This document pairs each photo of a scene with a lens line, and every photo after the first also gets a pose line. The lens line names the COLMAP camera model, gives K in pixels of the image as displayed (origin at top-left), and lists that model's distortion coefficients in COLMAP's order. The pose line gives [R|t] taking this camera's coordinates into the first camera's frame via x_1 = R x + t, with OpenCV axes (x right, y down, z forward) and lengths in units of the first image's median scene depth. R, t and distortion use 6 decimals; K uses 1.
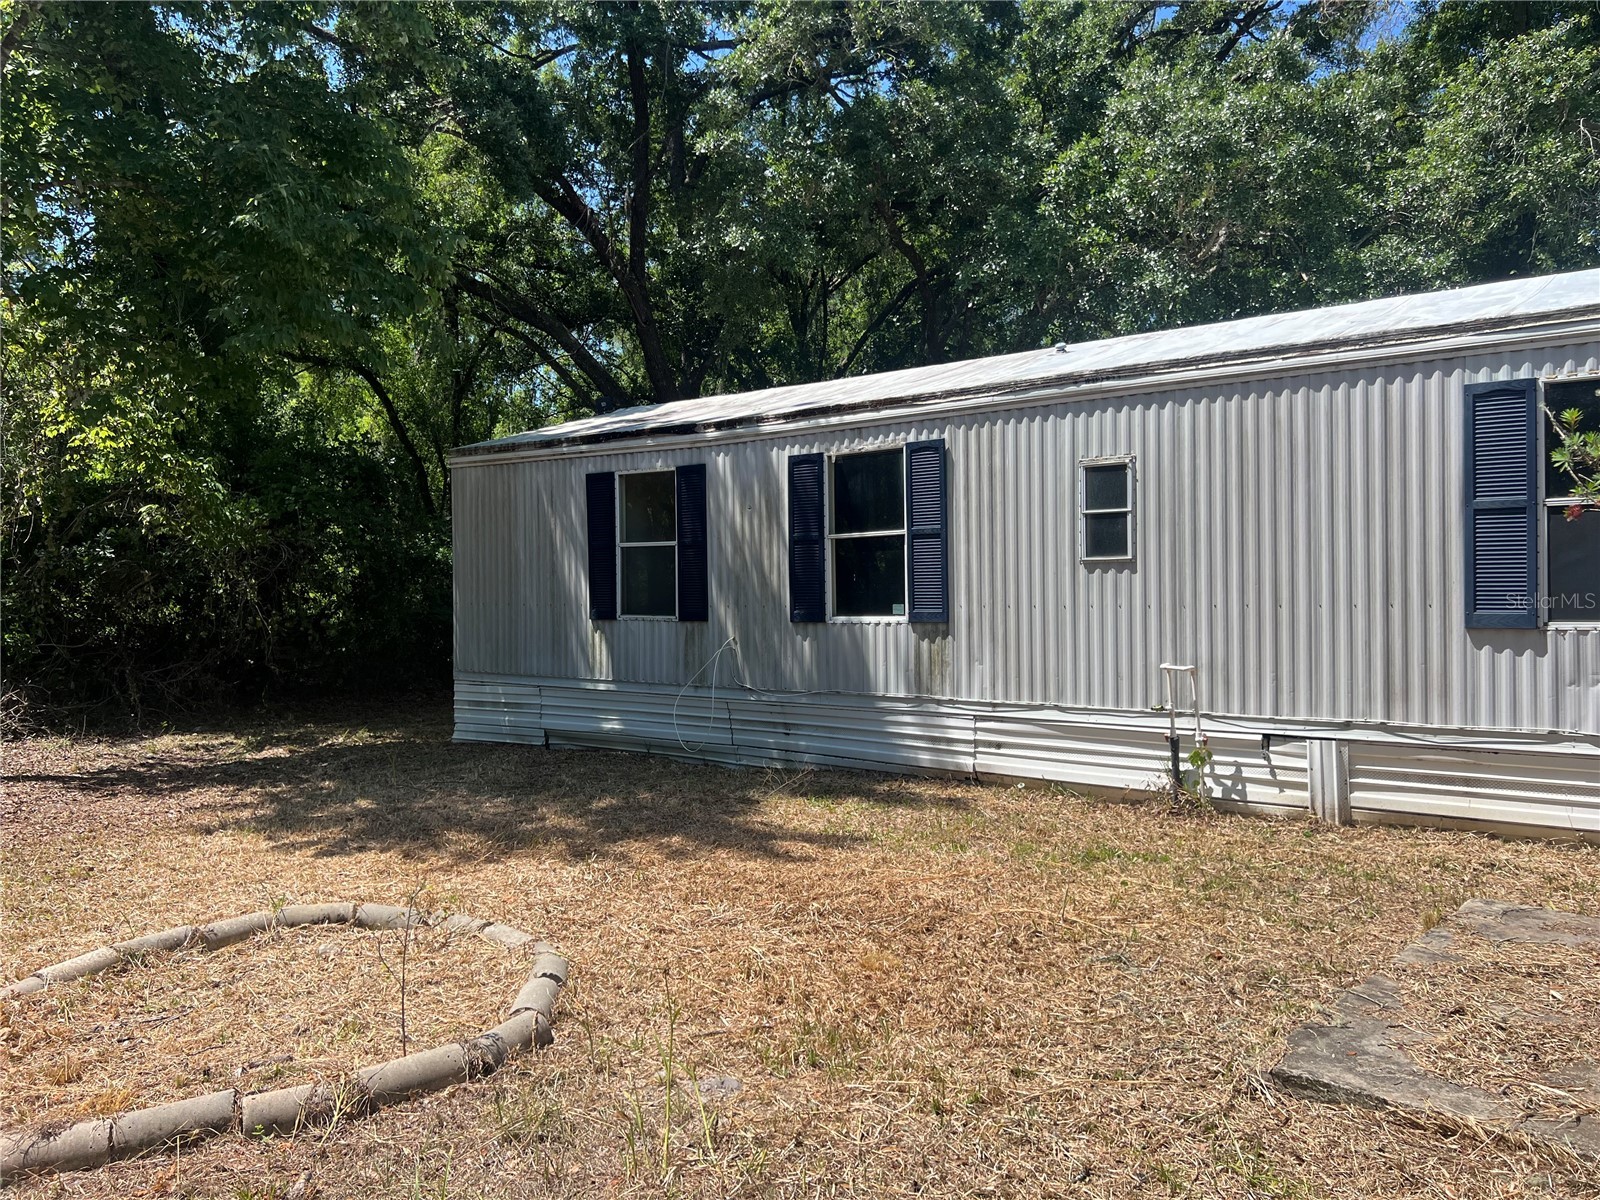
lens RADIAL K [[1213.6, 0, 801.7], [0, 1213.6, 581.3], [0, 0, 1]] dist [0.105798, -0.167976]
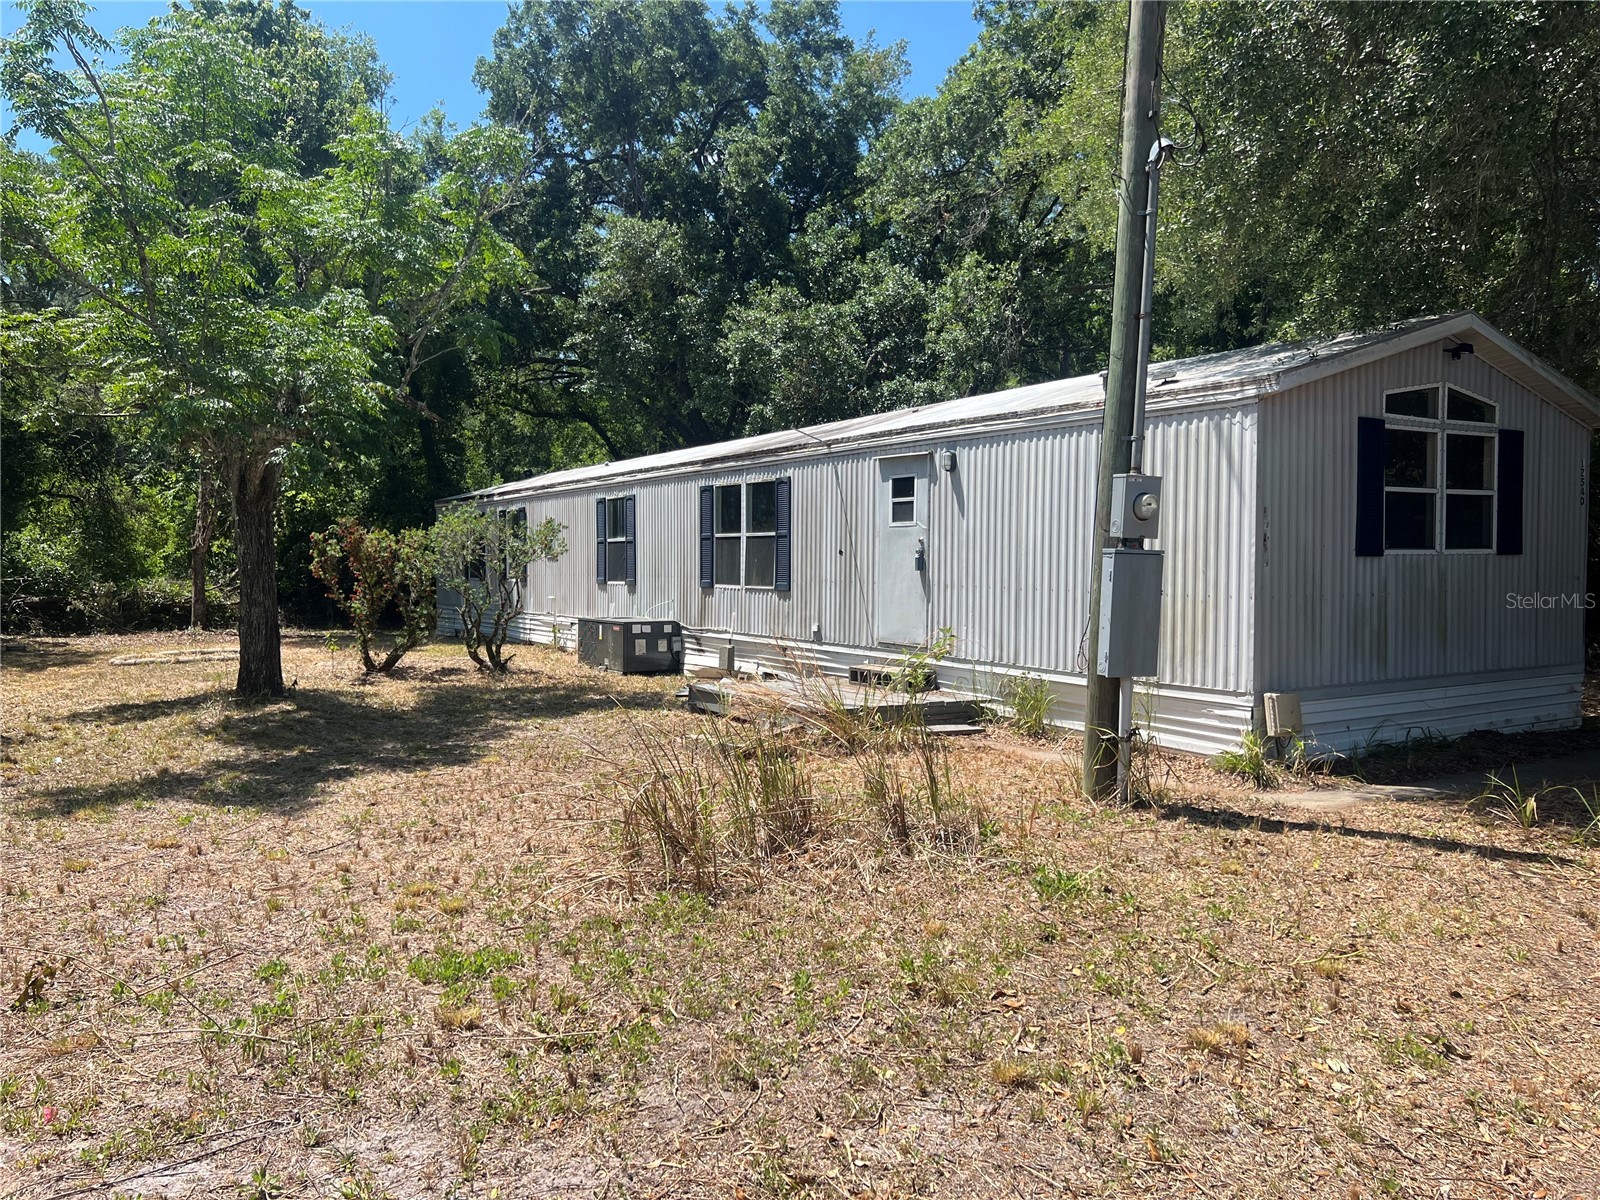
lens RADIAL K [[1191.9, 0, 795.4], [0, 1191.9, 601.2], [0, 0, 1]] dist [0.044569, -0.074234]
pose [[0.939408, 0.022512, -0.342062, 1.001308], [-0.010473, 0.999260, 0.037000, -0.013899], [0.342641, -0.031175, 0.938949, -0.750801]]
